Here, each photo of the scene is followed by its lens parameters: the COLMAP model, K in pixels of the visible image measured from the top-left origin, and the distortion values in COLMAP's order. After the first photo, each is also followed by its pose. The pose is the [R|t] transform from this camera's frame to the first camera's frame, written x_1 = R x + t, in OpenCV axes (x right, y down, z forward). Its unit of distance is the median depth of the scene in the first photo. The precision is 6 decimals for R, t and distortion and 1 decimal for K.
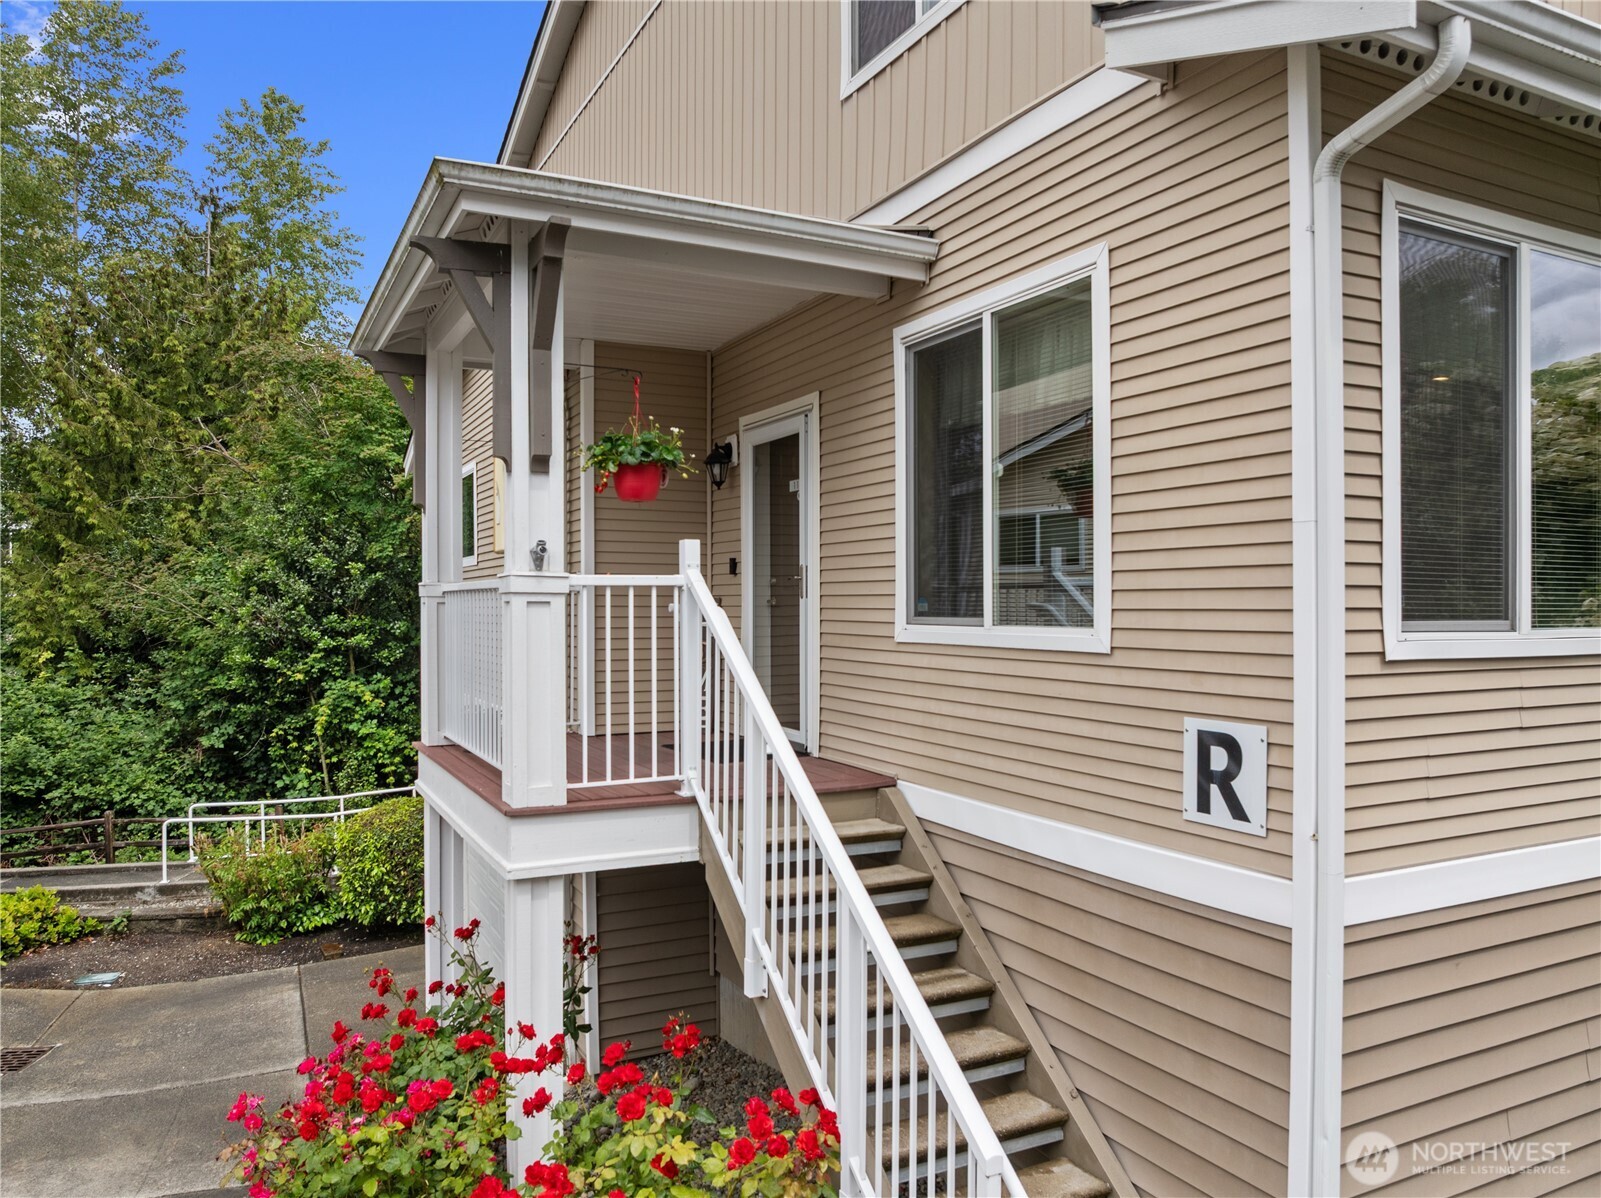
lens RADIAL K [[1131.0, 0, 802.4], [0, 1131.0, 606.1], [0, 0, 1]] dist [-0.041906, 0.003506]
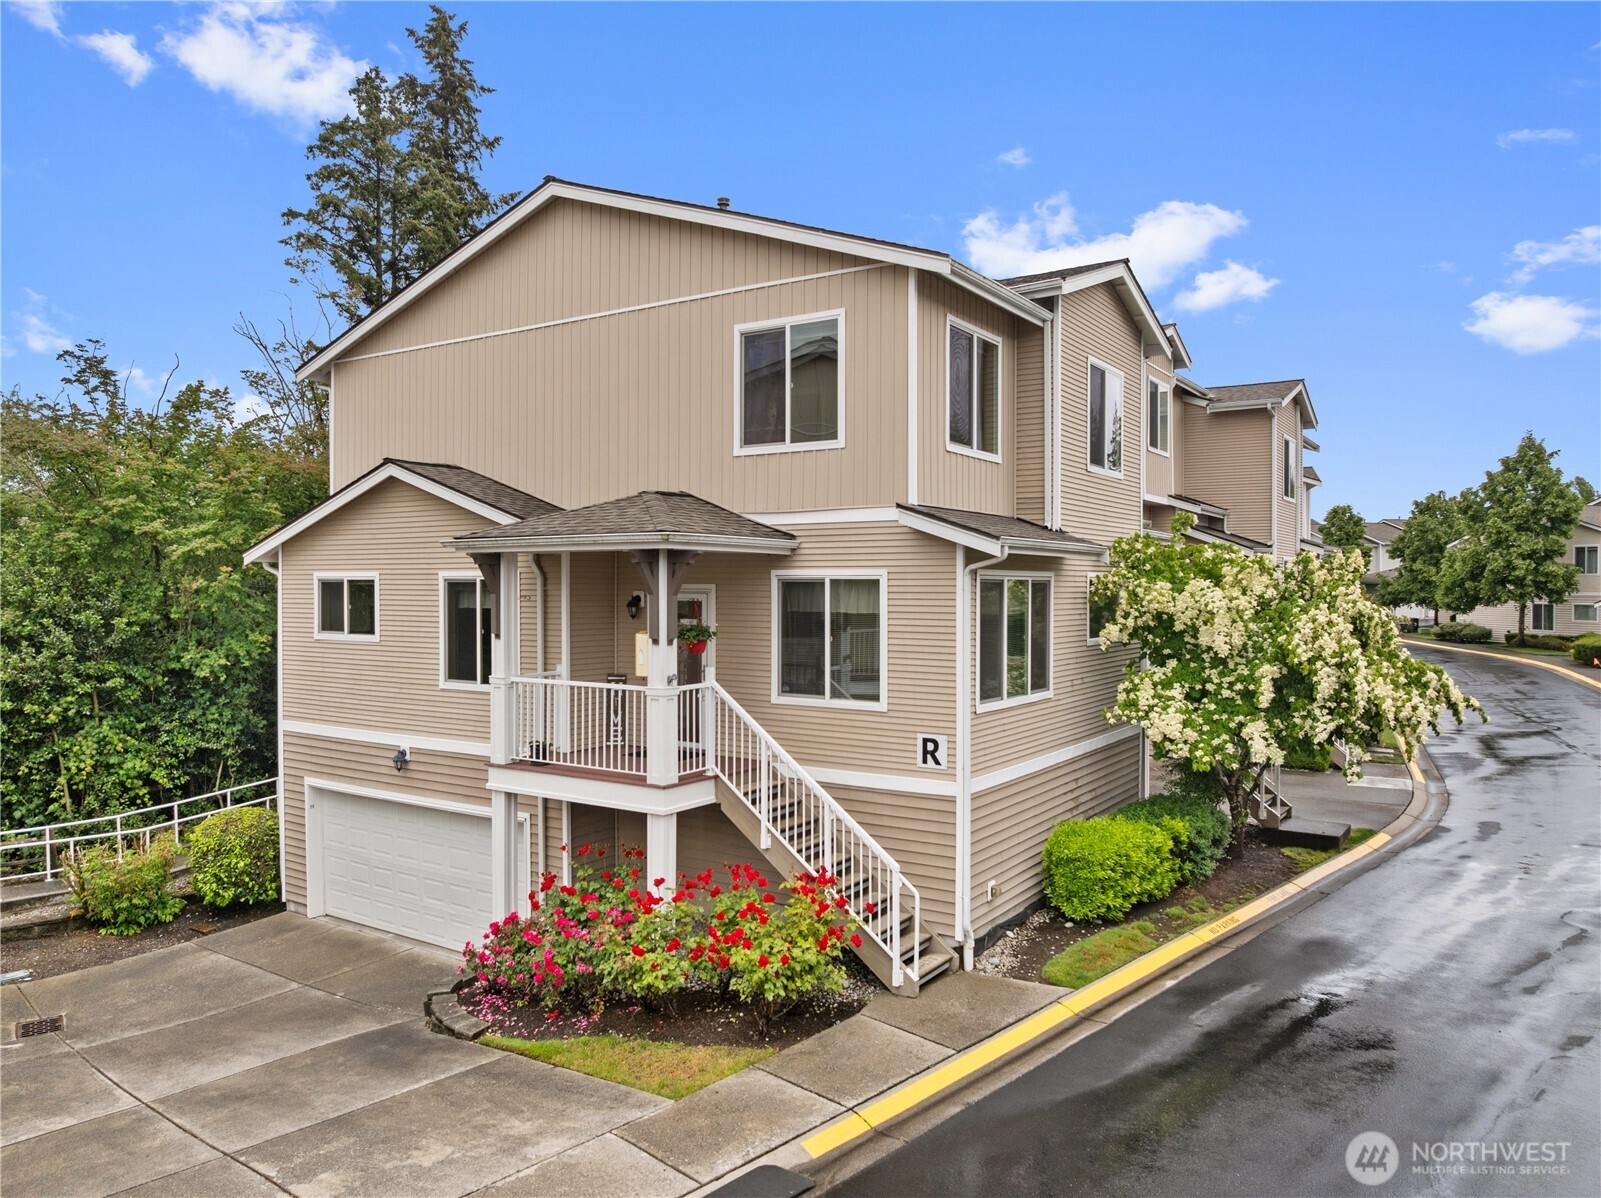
lens RADIAL K [[1126.0, 0, 802.6], [0, 1126.0, 596.0], [0, 0, 1]] dist [-0.037046, 0.000151]
pose [[0.867152, -0.002401, 0.498038, -1.093797], [-0.002700, 0.999951, 0.009521, -0.228602], [-0.498036, -0.009601, 0.867103, -1.125391]]
